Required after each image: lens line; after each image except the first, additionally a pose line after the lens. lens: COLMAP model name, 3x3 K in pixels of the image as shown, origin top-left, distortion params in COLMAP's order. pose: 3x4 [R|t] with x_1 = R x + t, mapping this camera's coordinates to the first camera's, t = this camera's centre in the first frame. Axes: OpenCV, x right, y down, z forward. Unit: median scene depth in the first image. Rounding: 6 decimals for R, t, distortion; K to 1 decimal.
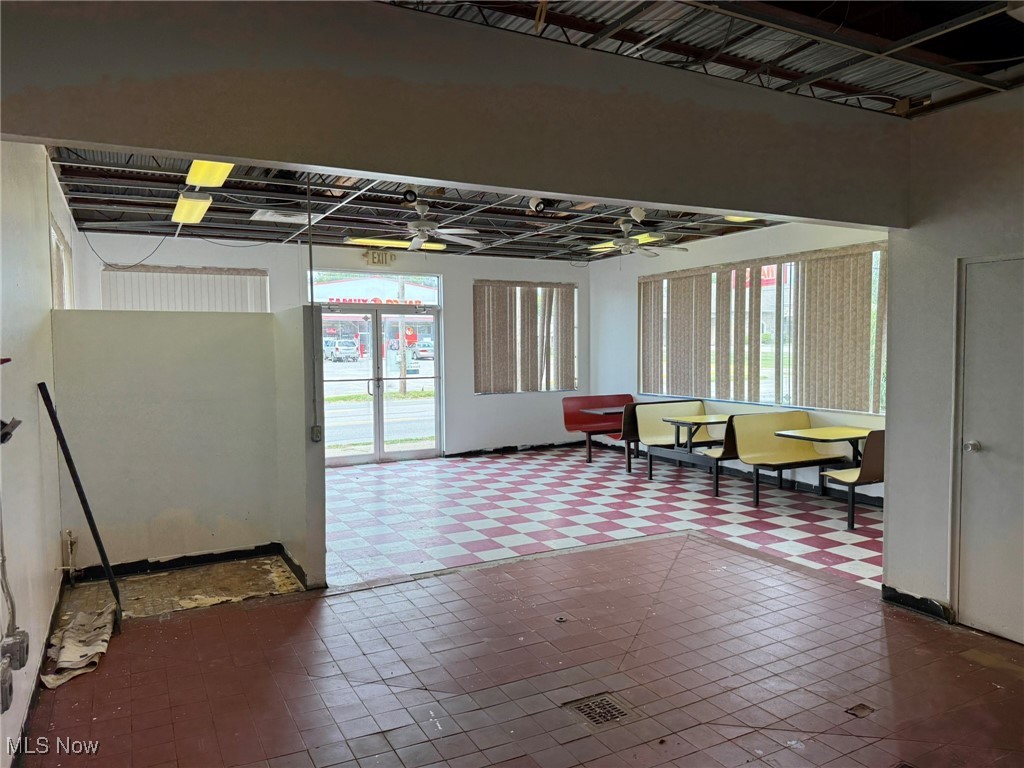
lens RADIAL K [[714.9, 0, 509.9], [0, 714.9, 385.8], [0, 0, 1]] dist [0.081350, -0.107557]
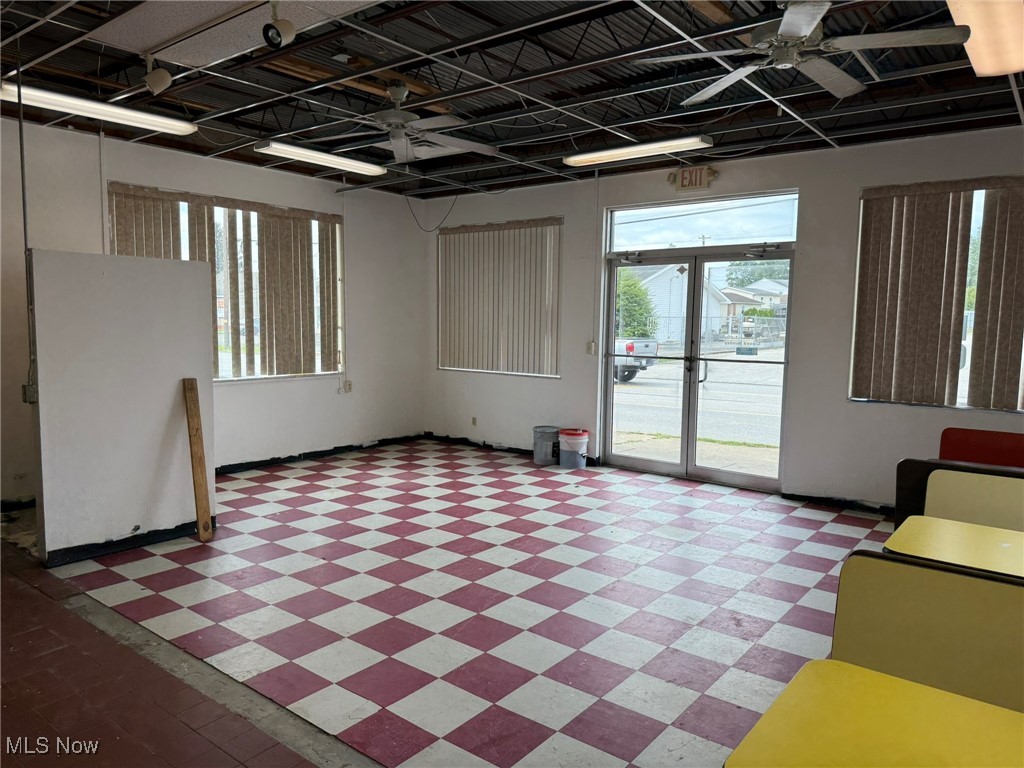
lens RADIAL K [[714.9, 0, 506.5], [0, 714.9, 391.5], [0, 0, 1]] dist [0.081350, -0.107557]
pose [[0.397334, 0.111915, -0.910824, 0.377072], [-0.064486, 0.993487, 0.093941, -0.031389], [0.915406, 0.021410, 0.401963, 0.560867]]
